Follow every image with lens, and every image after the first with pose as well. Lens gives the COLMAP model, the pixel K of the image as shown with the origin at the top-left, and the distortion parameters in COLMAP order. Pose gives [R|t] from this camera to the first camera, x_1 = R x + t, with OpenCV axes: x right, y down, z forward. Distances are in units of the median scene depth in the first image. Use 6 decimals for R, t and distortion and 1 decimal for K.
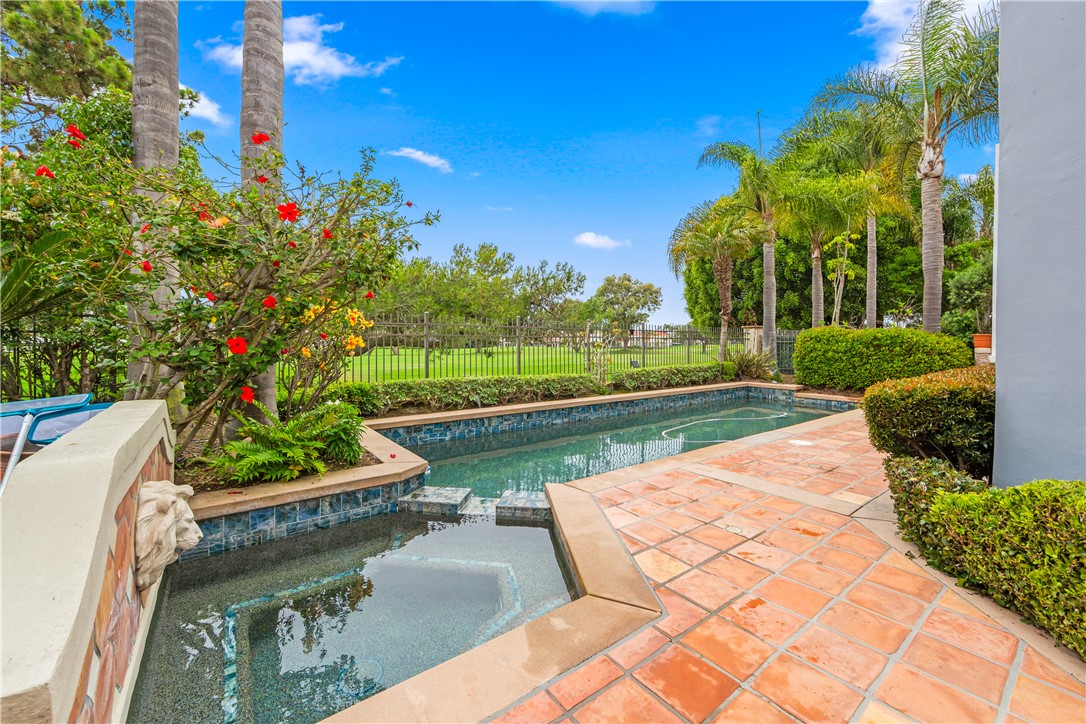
lens RADIAL K [[427.3, 0, 549.8], [0, 427.3, 350.6], [0, 0, 1]] dist [-0.002066, -0.000440]
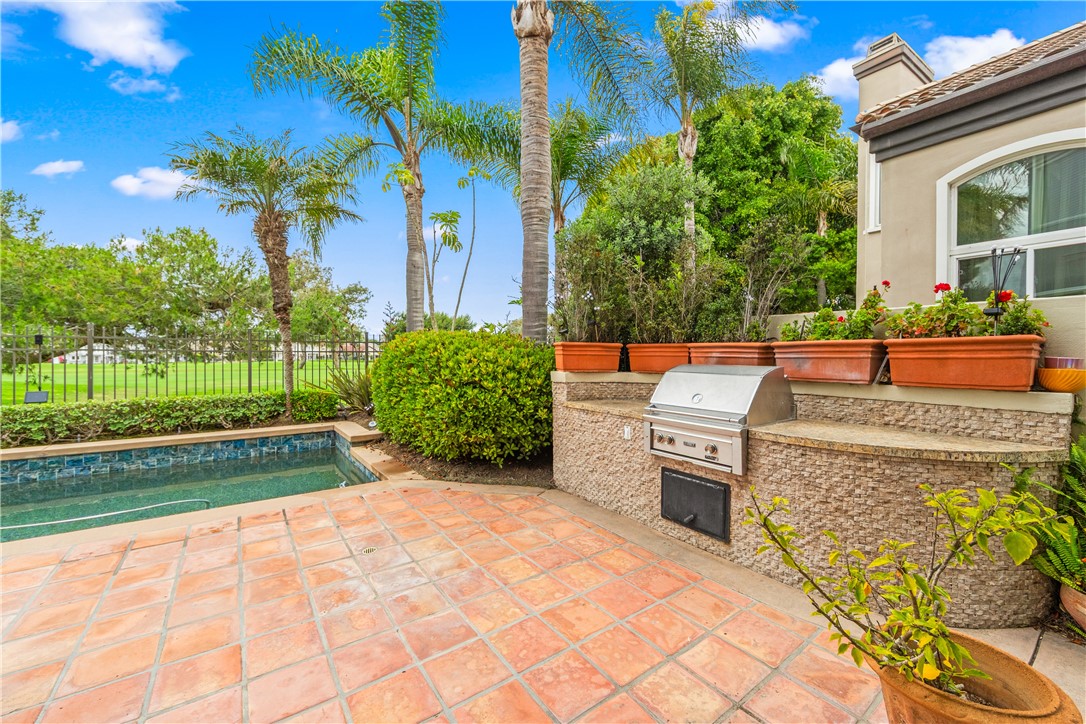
lens RADIAL K [[427.3, 0, 536.6], [0, 427.3, 355.8], [0, 0, 1]] dist [-0.002066, -0.000440]
pose [[0.999666, 0.001849, -0.025792, 0.922509], [-0.002261, 0.999870, -0.015941, -0.015191], [0.025759, 0.015994, 0.999540, 0.490601]]
